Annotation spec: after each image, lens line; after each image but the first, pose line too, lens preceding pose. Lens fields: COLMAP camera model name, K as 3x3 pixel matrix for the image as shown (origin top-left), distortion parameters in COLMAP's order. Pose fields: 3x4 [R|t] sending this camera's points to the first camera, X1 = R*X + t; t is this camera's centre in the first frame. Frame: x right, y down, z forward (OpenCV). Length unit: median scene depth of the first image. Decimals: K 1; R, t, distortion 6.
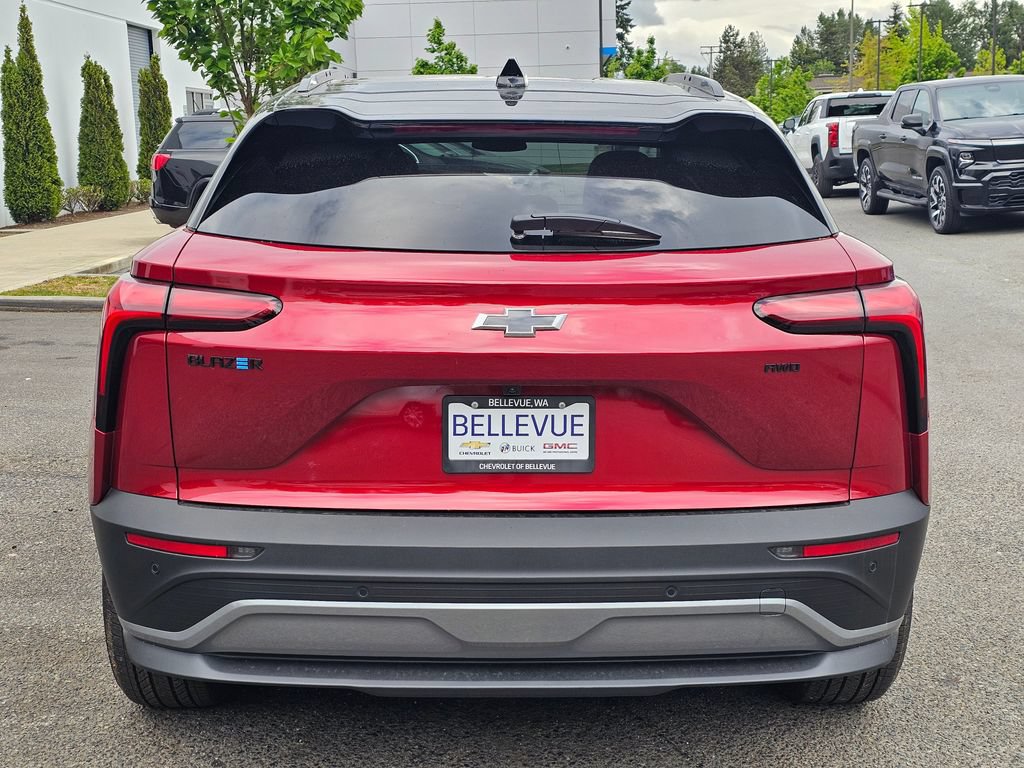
lens RADIAL K [[1380.3, 0, 512.0], [0, 1380.3, 384.0], [0, 0, 1]] dist [0.125778, -0.047056]
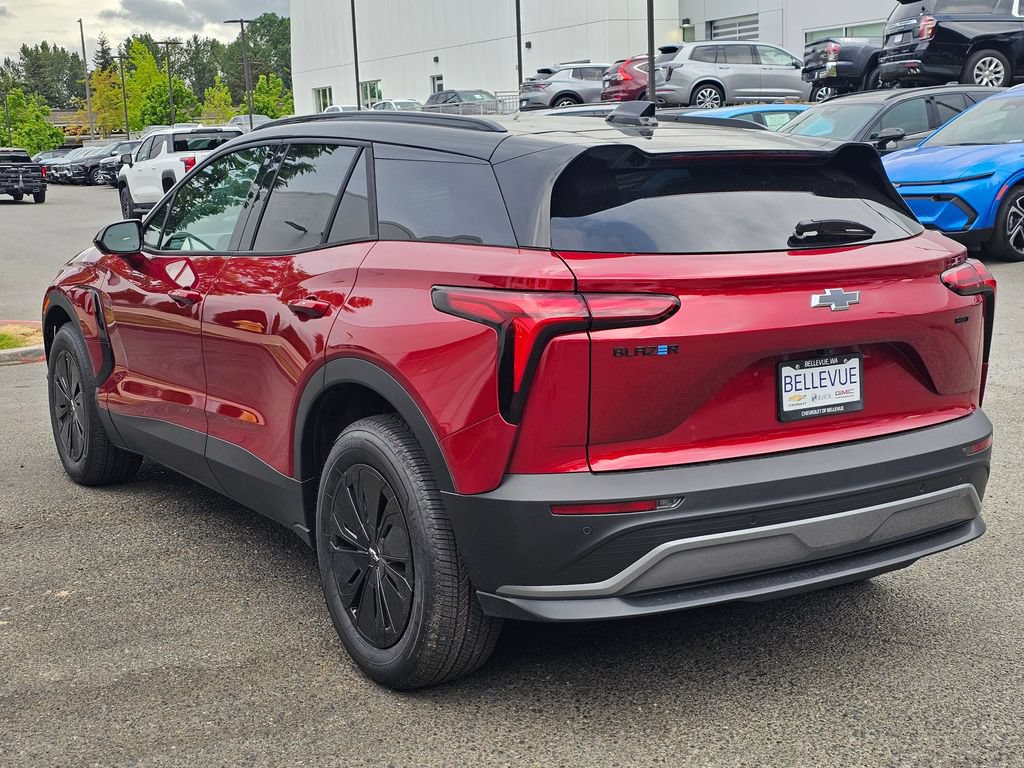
lens RADIAL K [[1403.8, 0, 512.0], [0, 1403.8, 384.0], [0, 0, 1]] dist [0.084570, -0.039517]
pose [[0.858139, -0.100740, 0.503437, -0.924521], [0.113794, 0.993493, 0.004834, -0.005919], [-0.500648, 0.053140, 0.864018, -0.014254]]
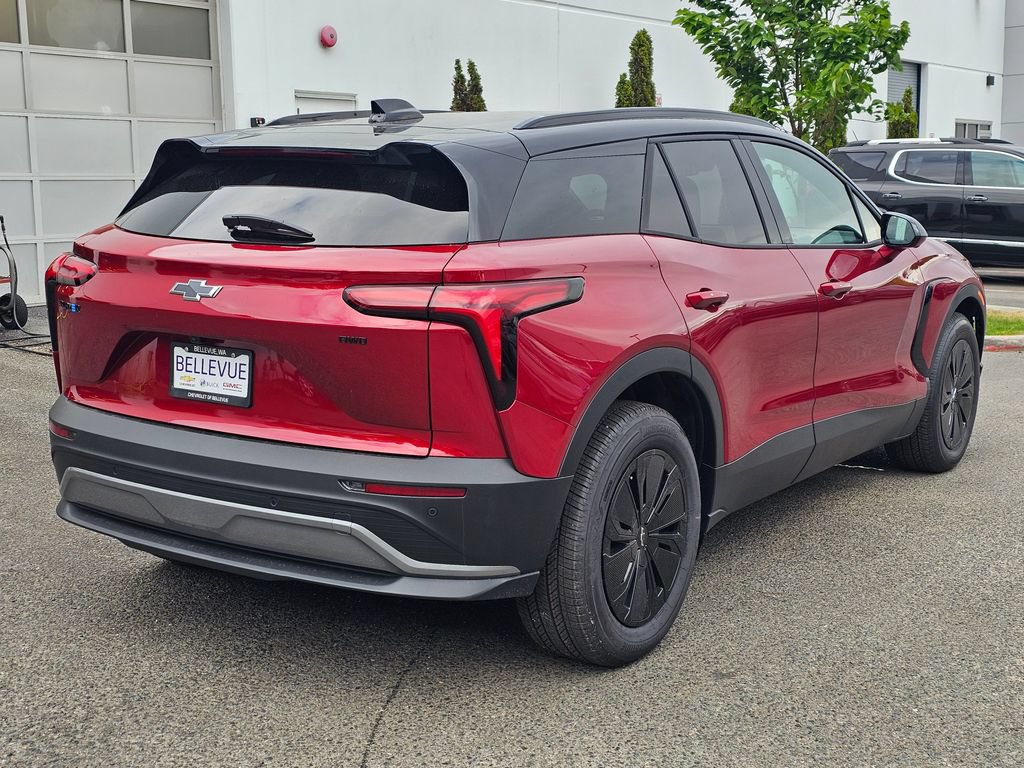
lens RADIAL K [[1403.8, 0, 512.0], [0, 1403.8, 384.0], [0, 0, 1]] dist [0.084570, -0.039517]
pose [[0.816127, 0.096259, -0.569799, 1.047513], [-0.110658, 0.993814, 0.009394, 0.000059], [0.567179, 0.055386, 0.821730, 0.019649]]
